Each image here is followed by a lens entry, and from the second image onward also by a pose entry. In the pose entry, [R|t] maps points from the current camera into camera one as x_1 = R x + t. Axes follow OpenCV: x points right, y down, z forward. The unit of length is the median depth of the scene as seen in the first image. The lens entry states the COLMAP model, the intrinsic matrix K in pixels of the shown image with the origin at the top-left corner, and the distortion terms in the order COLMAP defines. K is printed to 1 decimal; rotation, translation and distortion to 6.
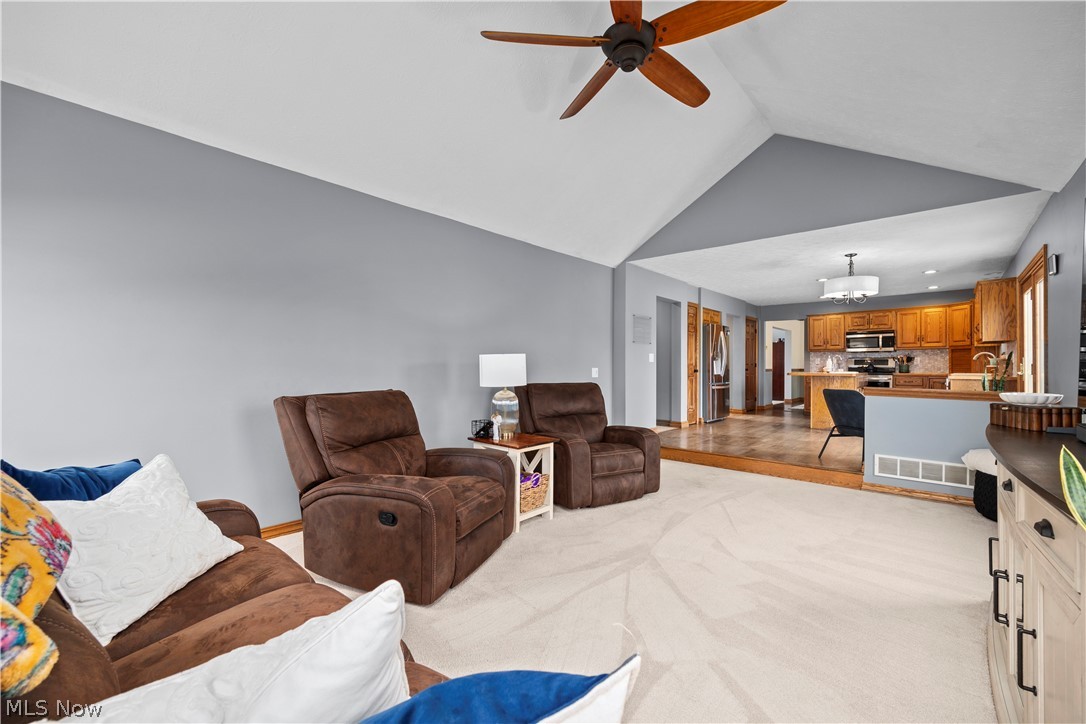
lens RADIAL K [[419.3, 0, 540.8], [0, 419.3, 362.3], [0, 0, 1]] dist [-0.000585, -0.000095]
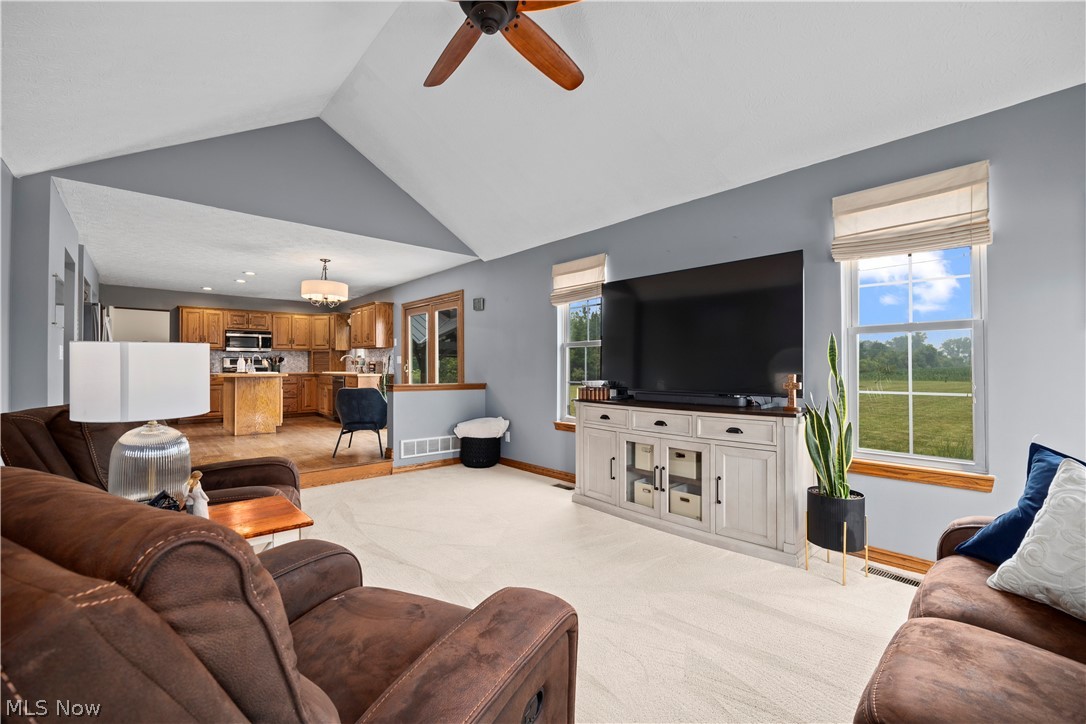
lens RADIAL K [[450.1, 0, 534.2], [0, 450.1, 361.6], [0, 0, 1]] dist [-0.000847, -0.000290]
pose [[0.155398, 0.005292, 0.987838, -0.168009], [-0.005369, 0.999975, -0.004513, -0.000352], [-0.987837, -0.004603, 0.155423, 0.180501]]
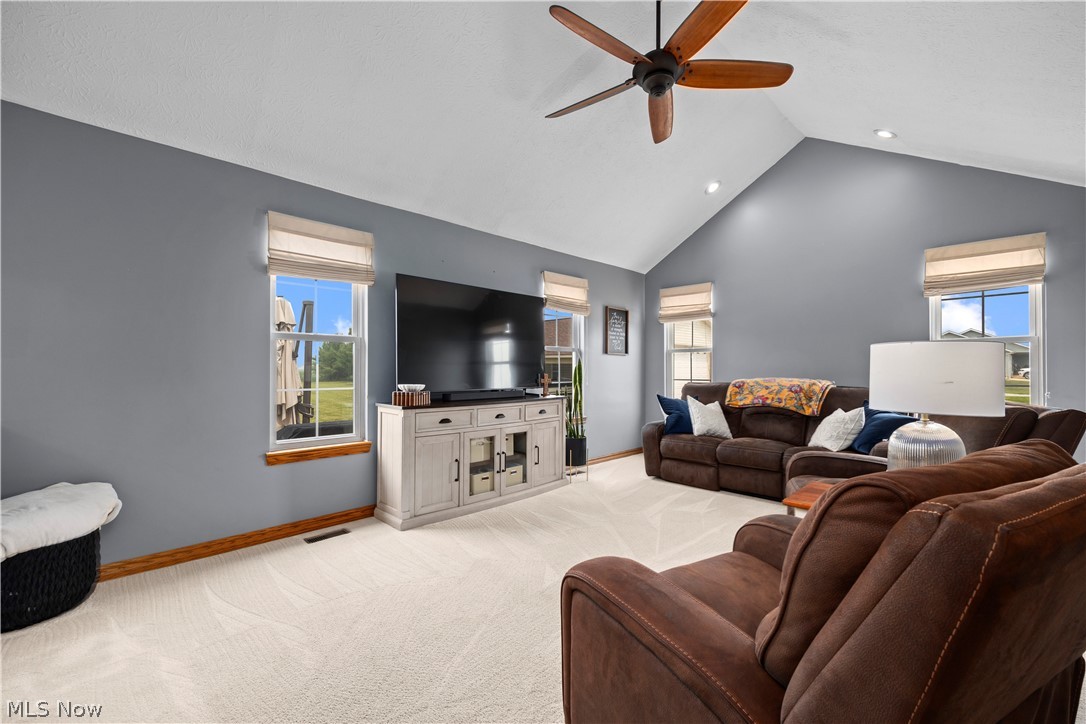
lens RADIAL K [[419.3, 0, 539.7], [0, 419.3, 366.8], [0, 0, 1]] dist [-0.000585, -0.000095]
pose [[-0.991962, -0.005521, 0.126412, 0.074336], [-0.007115, 0.999901, -0.012162, 0.003504], [-0.126332, -0.012964, -0.991903, 0.479217]]
